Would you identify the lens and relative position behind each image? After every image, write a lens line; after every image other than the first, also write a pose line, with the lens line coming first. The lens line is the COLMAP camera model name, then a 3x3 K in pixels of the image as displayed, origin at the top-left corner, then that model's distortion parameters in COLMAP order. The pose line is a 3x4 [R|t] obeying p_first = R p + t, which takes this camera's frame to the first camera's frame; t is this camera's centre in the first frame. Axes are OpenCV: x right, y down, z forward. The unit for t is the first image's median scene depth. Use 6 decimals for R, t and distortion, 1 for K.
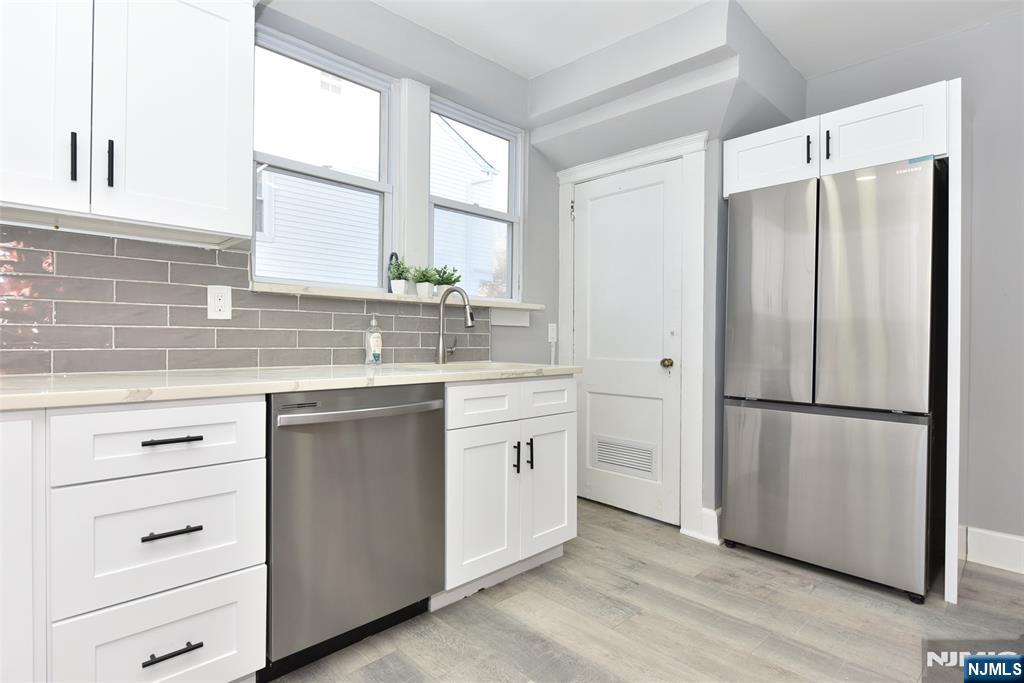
lens RADIAL K [[521.5, 0, 512.0], [0, 521.5, 341.5], [0, 0, 1]] dist [-0.003175, -0.000864]
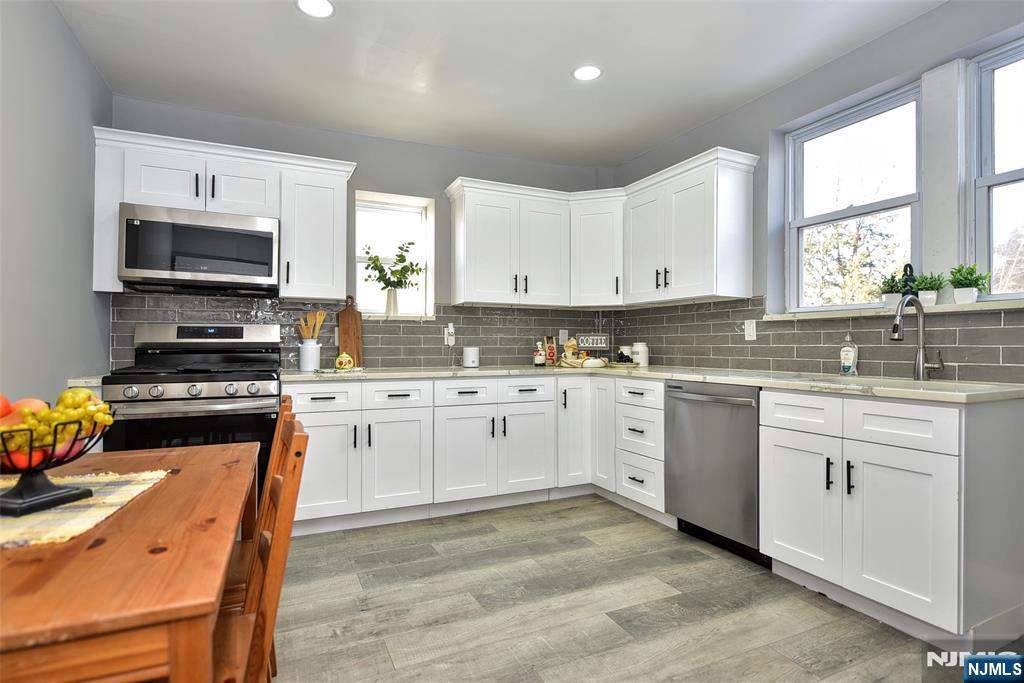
lens RADIAL K [[521.5, 0, 512.0], [0, 521.5, 341.5], [0, 0, 1]] dist [-0.003175, -0.000864]
pose [[-0.334943, -0.015513, -0.942111, 1.160487], [-0.004808, 0.999880, -0.014755, -0.009792], [0.942226, -0.000412, -0.334978, 0.782220]]
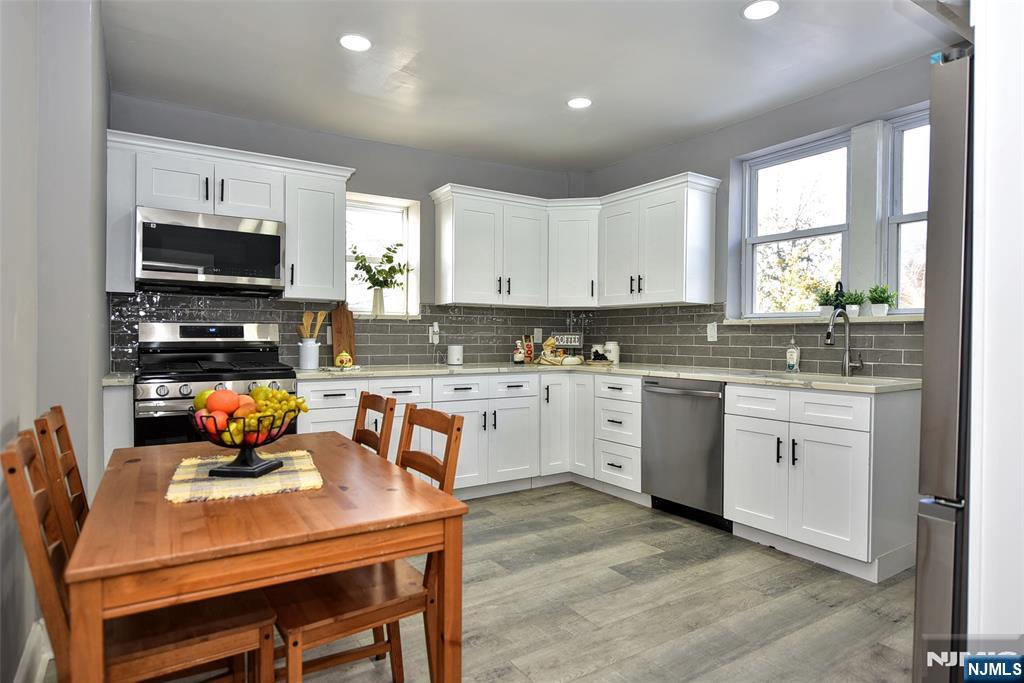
lens RADIAL K [[587.1, 0, 512.0], [0, 587.1, 341.5], [0, 0, 1]] dist [-0.001971, -0.000409]
pose [[-0.201825, -0.001051, -0.979421, 1.544542], [-0.008576, 0.999963, 0.000695, -0.033932], [0.979384, 0.008539, -0.201826, 0.669710]]
